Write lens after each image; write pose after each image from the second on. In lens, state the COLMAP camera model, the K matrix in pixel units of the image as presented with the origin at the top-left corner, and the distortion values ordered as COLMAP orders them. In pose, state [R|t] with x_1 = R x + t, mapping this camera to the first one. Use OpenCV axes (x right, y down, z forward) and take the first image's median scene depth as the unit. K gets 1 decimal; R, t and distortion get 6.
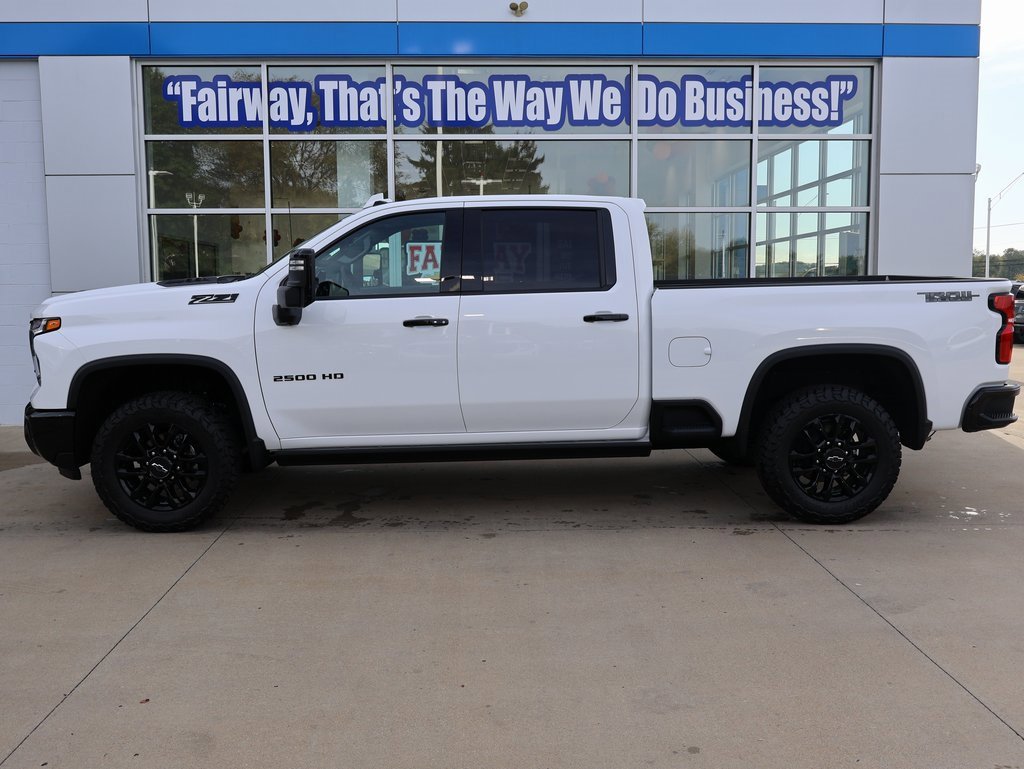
lens RADIAL K [[741.9, 0, 511.9], [0, 741.9, 346.0], [0, 0, 1]] dist [-0.007189, -0.004620]
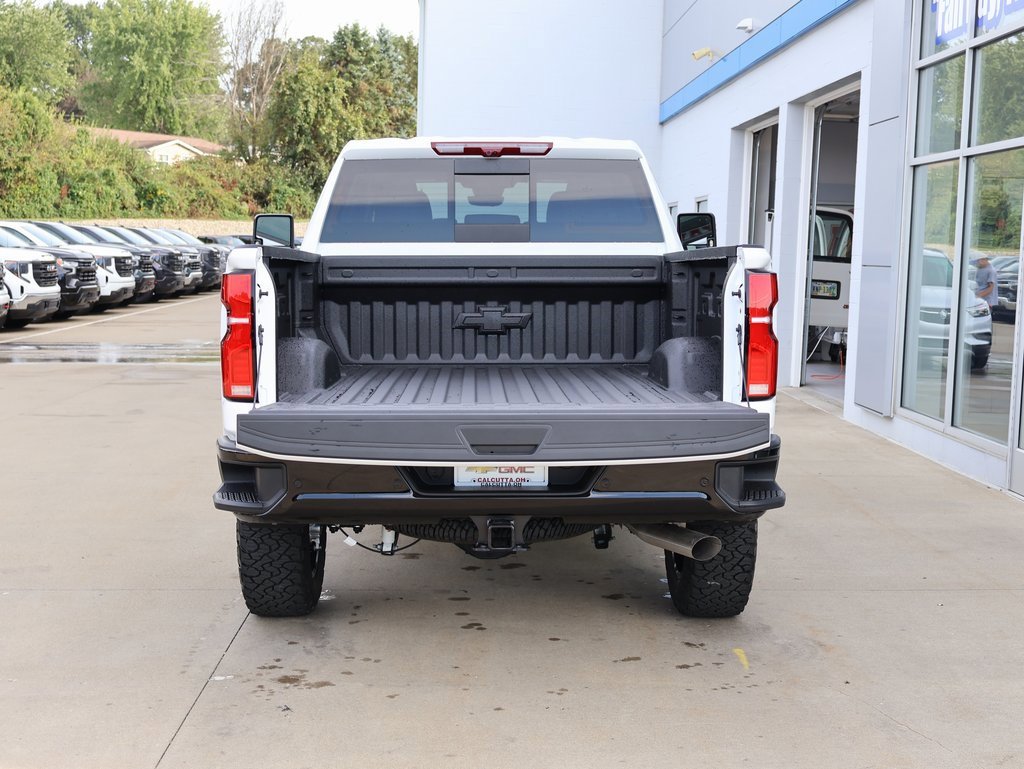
lens RADIAL K [[1490.4, 0, 512.0], [0, 1490.4, 384.5], [0, 0, 1]] dist [-0.010365, 0.029543]
pose [[-0.002003, 0.097836, -0.995201, 1.054704], [-0.102877, 0.989902, 0.097522, -0.061466], [0.994692, 0.102578, 0.008082, 0.595390]]
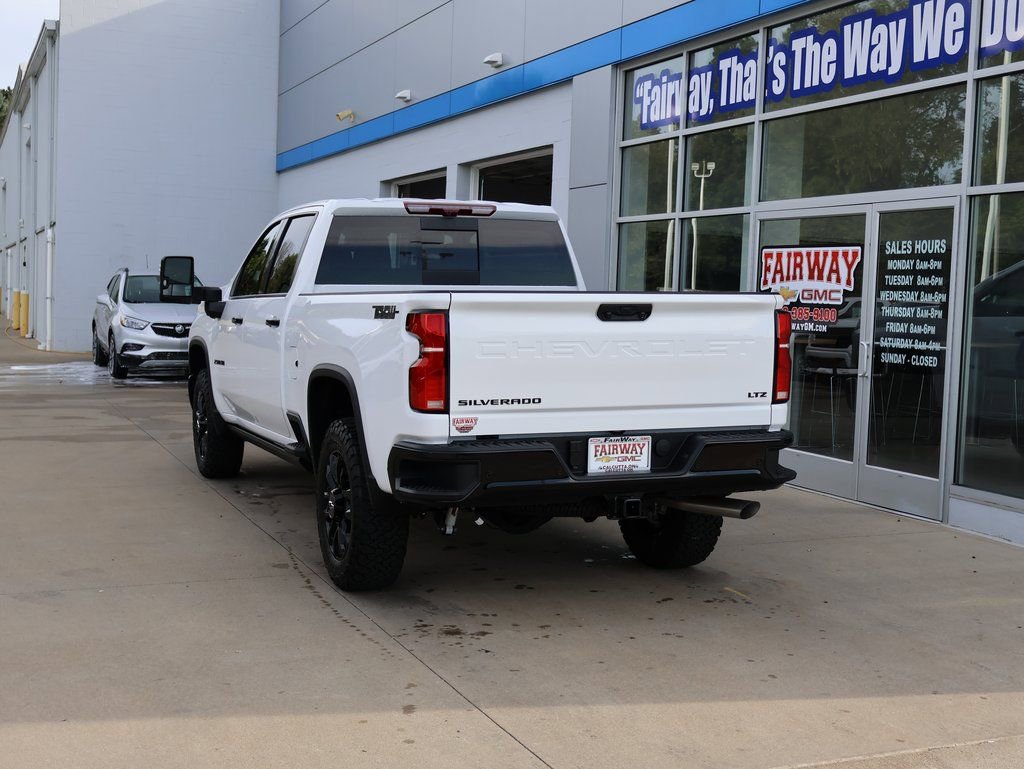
lens RADIAL K [[1348.9, 0, 512.0], [0, 1348.9, 384.5], [0, 0, 1]] dist [0.007150, -0.026821]
pose [[0.353212, 0.081358, -0.931999, 1.120249], [-0.108269, 0.993073, 0.045657, -0.032997], [0.929257, 0.084780, 0.359574, 0.249953]]
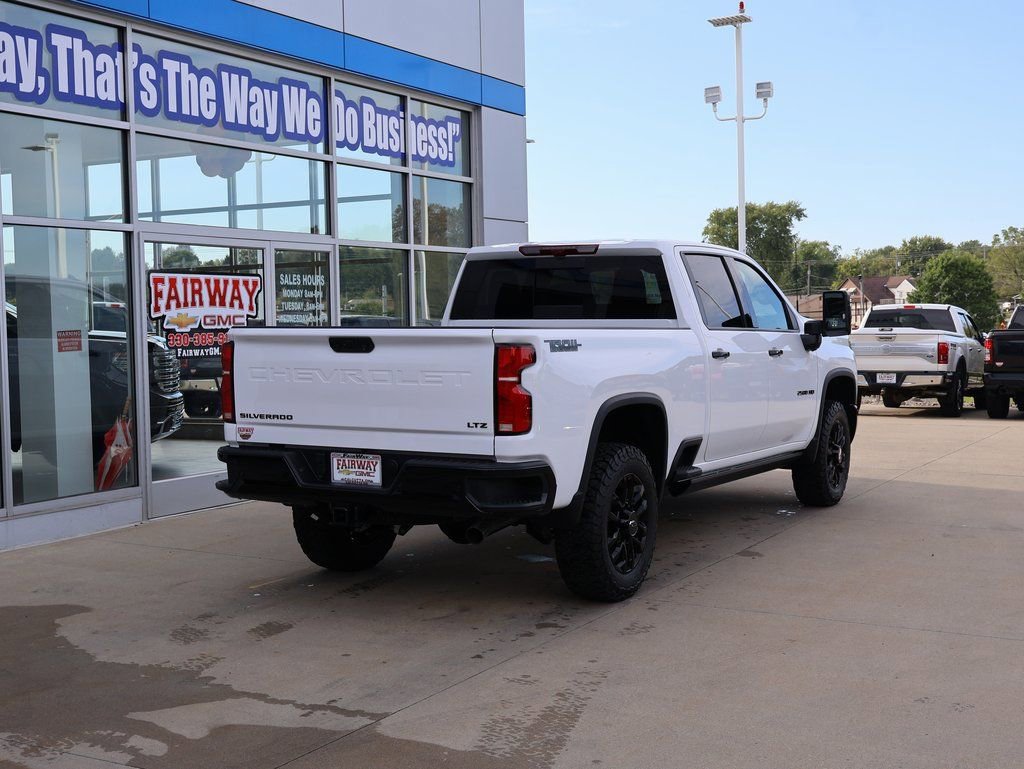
lens RADIAL K [[1369.0, 0, 512.0], [0, 1369.0, 384.5], [0, 0, 1]] dist [0.000542, 0.006651]
pose [[0.505929, -0.042912, 0.861507, -1.132712], [0.079621, 0.996821, 0.002894, -0.005710], [-0.858893, 0.067130, 0.507737, 0.019523]]
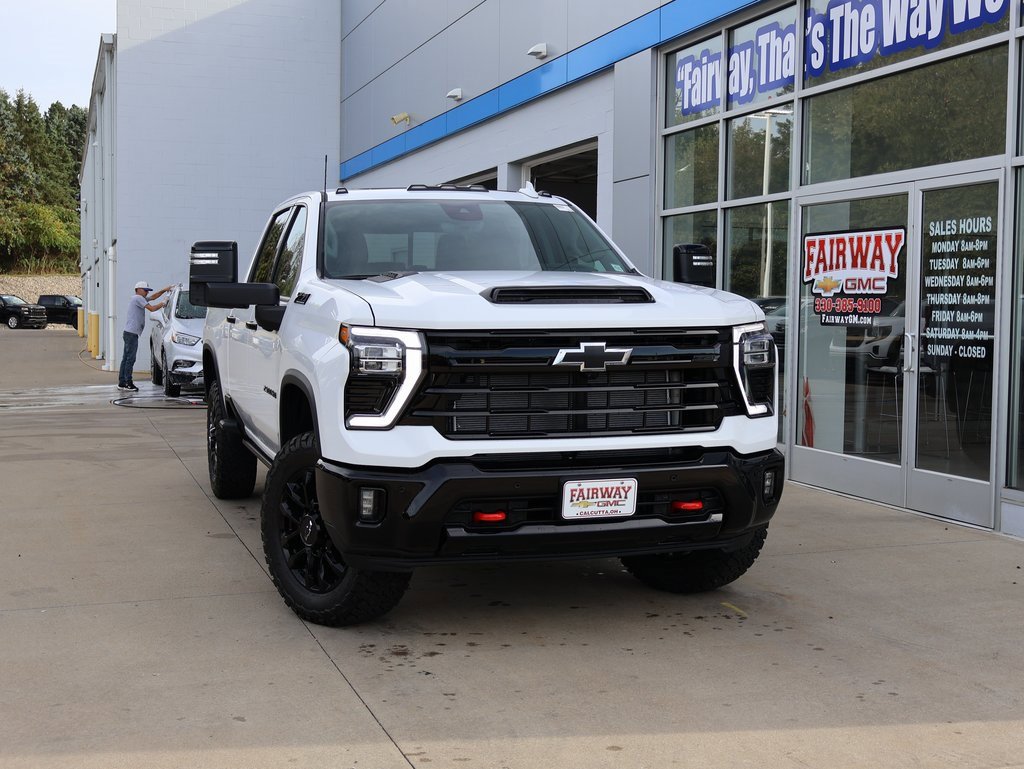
lens RADIAL K [[1394.8, 0, 512.0], [0, 1394.8, 384.5], [0, 0, 1]] dist [0.022818, -0.092384]
pose [[0.279507, 0.063193, -0.958062, 1.104236], [-0.085147, 0.995532, 0.040824, -0.026857], [0.956361, 0.070166, 0.283639, 0.349885]]
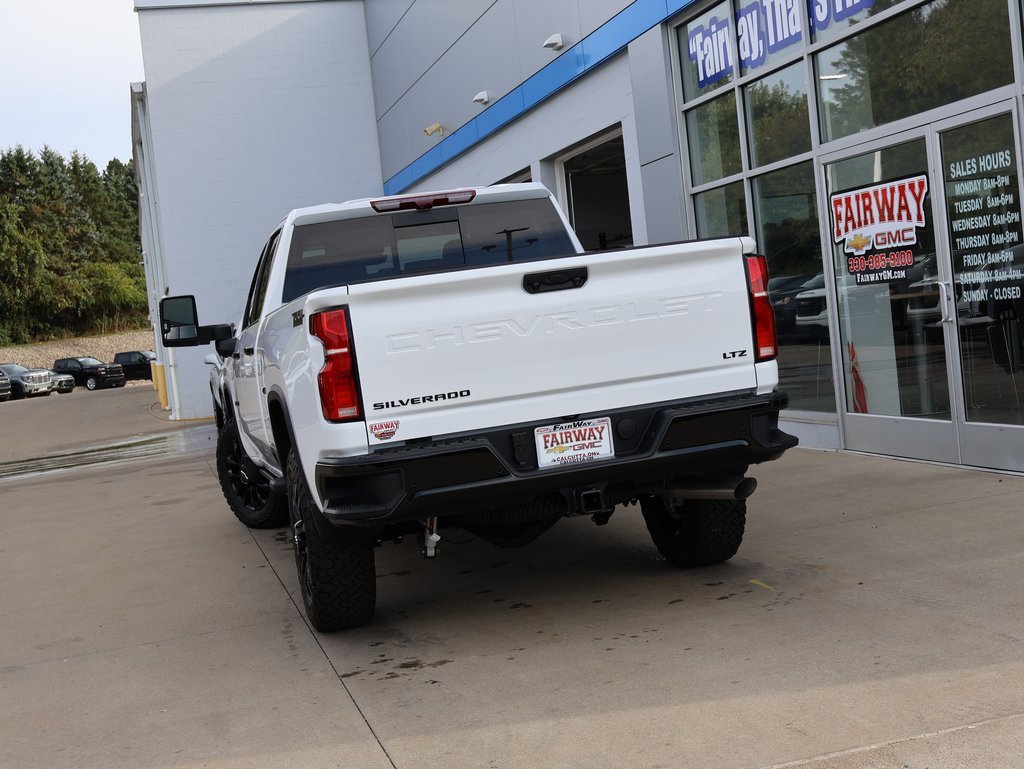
lens RADIAL K [[1434.3, 0, 512.0], [0, 1434.3, 384.5], [0, 0, 1]] dist [-0.001916, -0.002797]
pose [[0.221273, 0.027619, -0.974821, 1.119213], [0.031430, 0.998878, 0.035435, -0.019647], [0.974705, -0.038480, 0.220156, 0.406058]]
